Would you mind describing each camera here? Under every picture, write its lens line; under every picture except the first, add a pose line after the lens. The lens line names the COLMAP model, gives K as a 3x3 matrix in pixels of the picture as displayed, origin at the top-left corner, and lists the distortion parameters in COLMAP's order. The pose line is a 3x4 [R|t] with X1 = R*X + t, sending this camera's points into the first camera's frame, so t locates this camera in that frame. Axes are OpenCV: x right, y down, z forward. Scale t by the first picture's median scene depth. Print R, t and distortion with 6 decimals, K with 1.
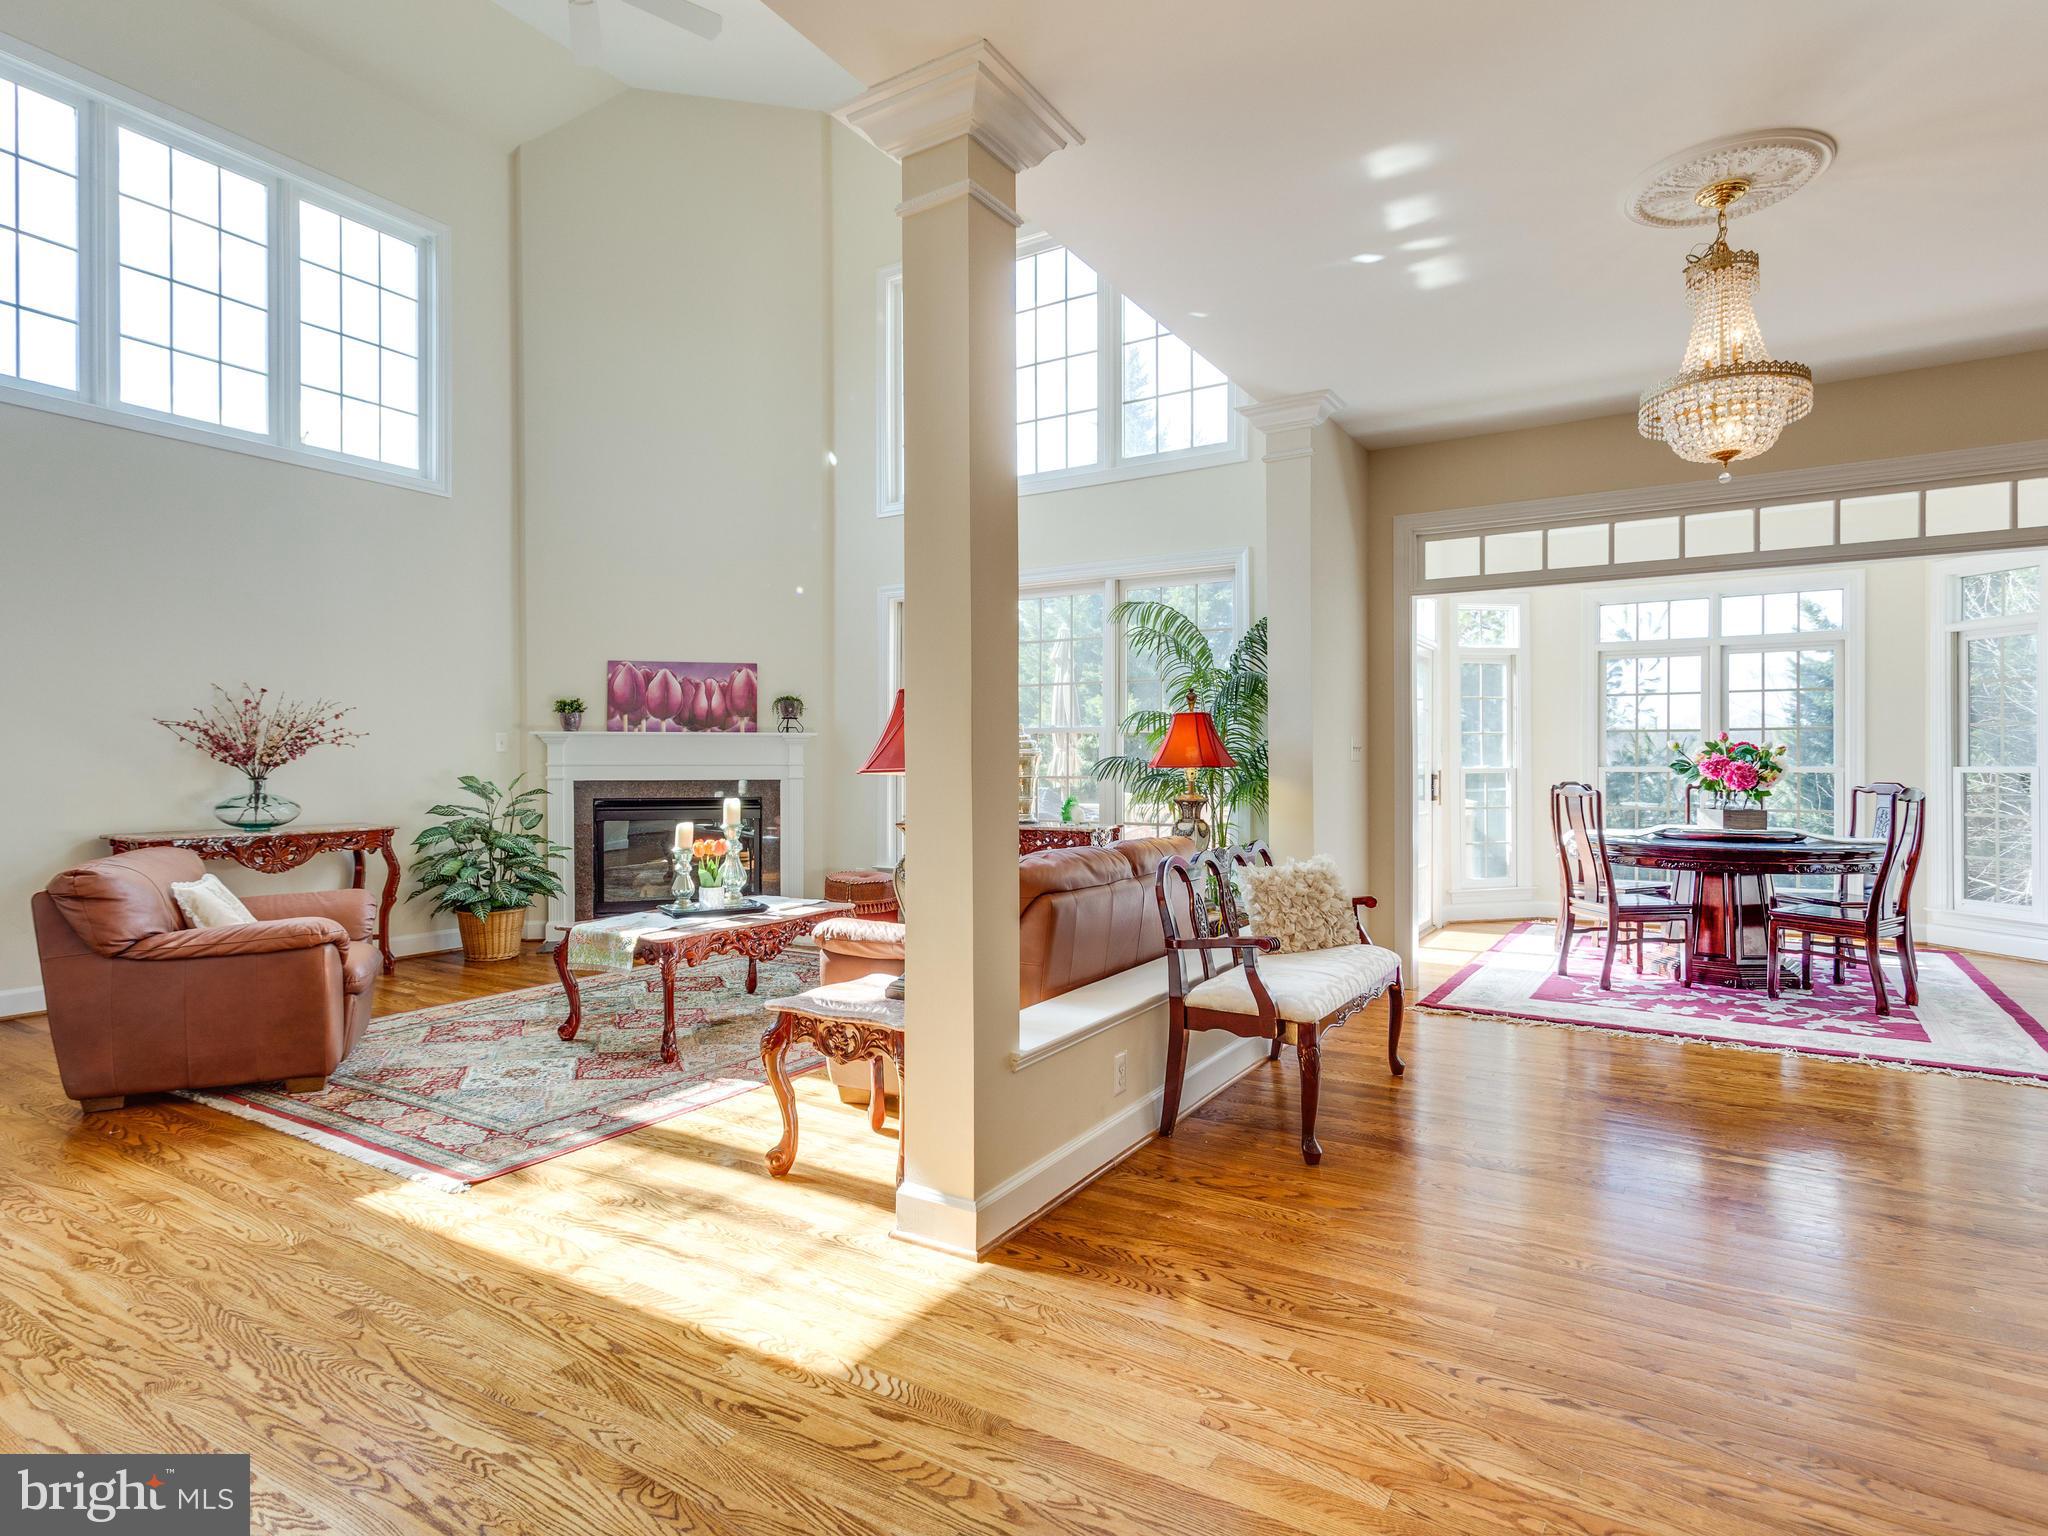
lens RADIAL K [[1091.1, 0, 1013.7], [0, 1091.1, 766.2], [0, 0, 1]] dist [0.000836, 0.001476]
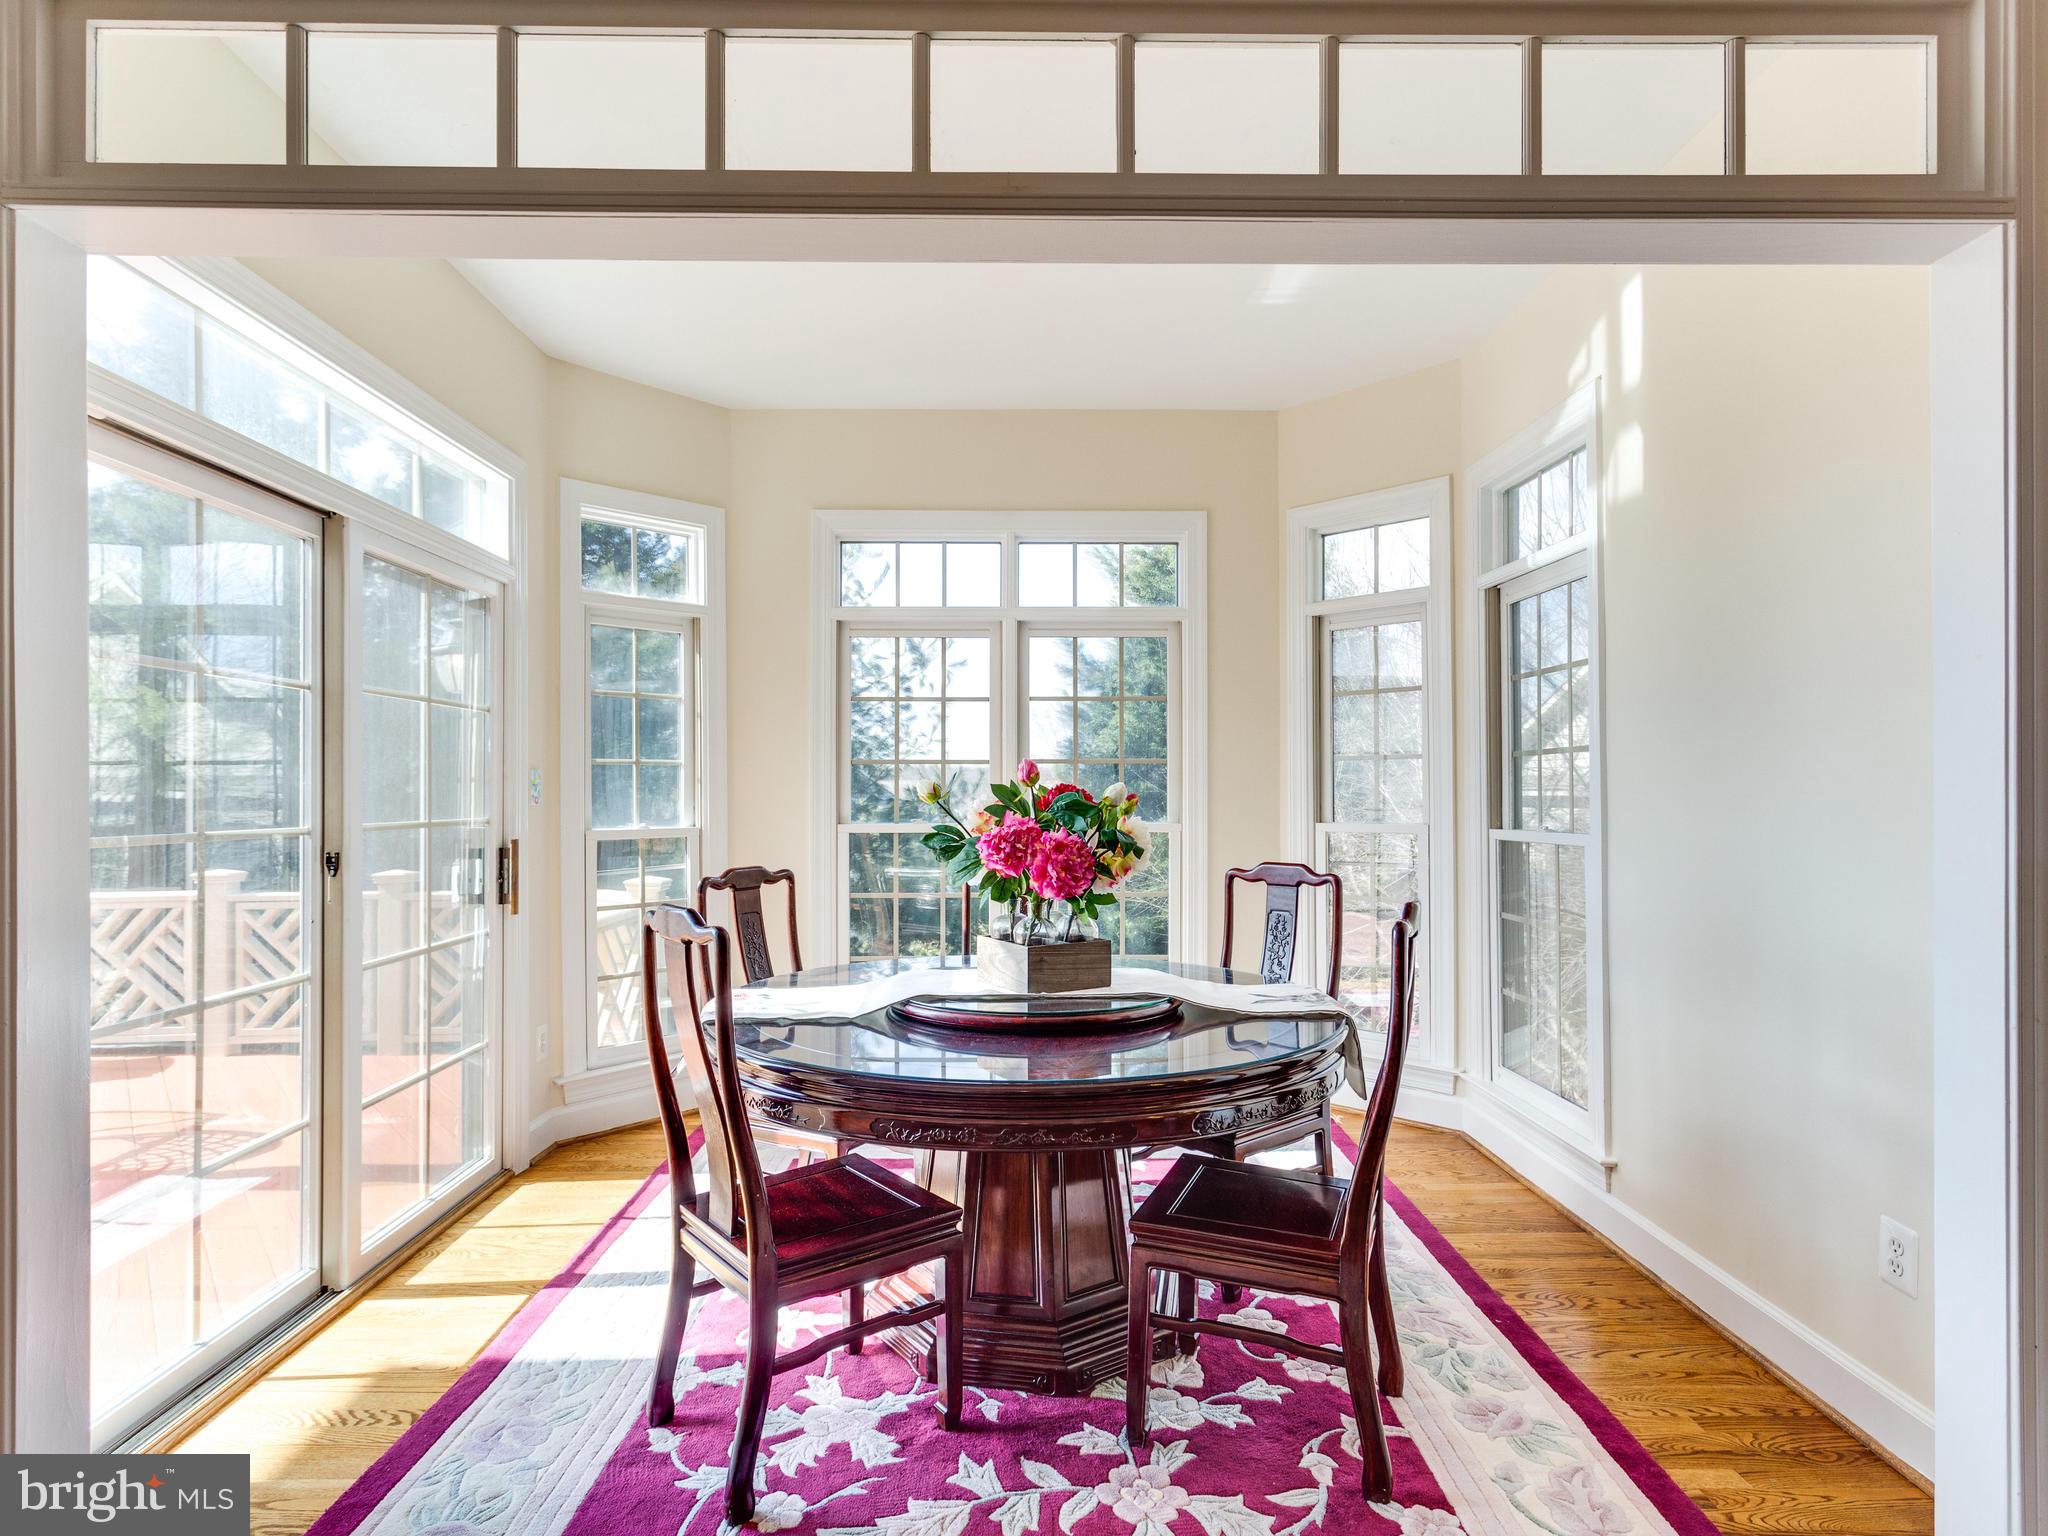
lens RADIAL K [[1091.1, 0, 1013.7], [0, 1091.1, 766.2], [0, 0, 1]] dist [0.000836, 0.001476]
pose [[0.838846, 0.017837, 0.544076, 0.409566], [0.000323, 0.999447, -0.033265, -0.015156], [-0.544368, 0.028080, 0.838376, 0.639765]]
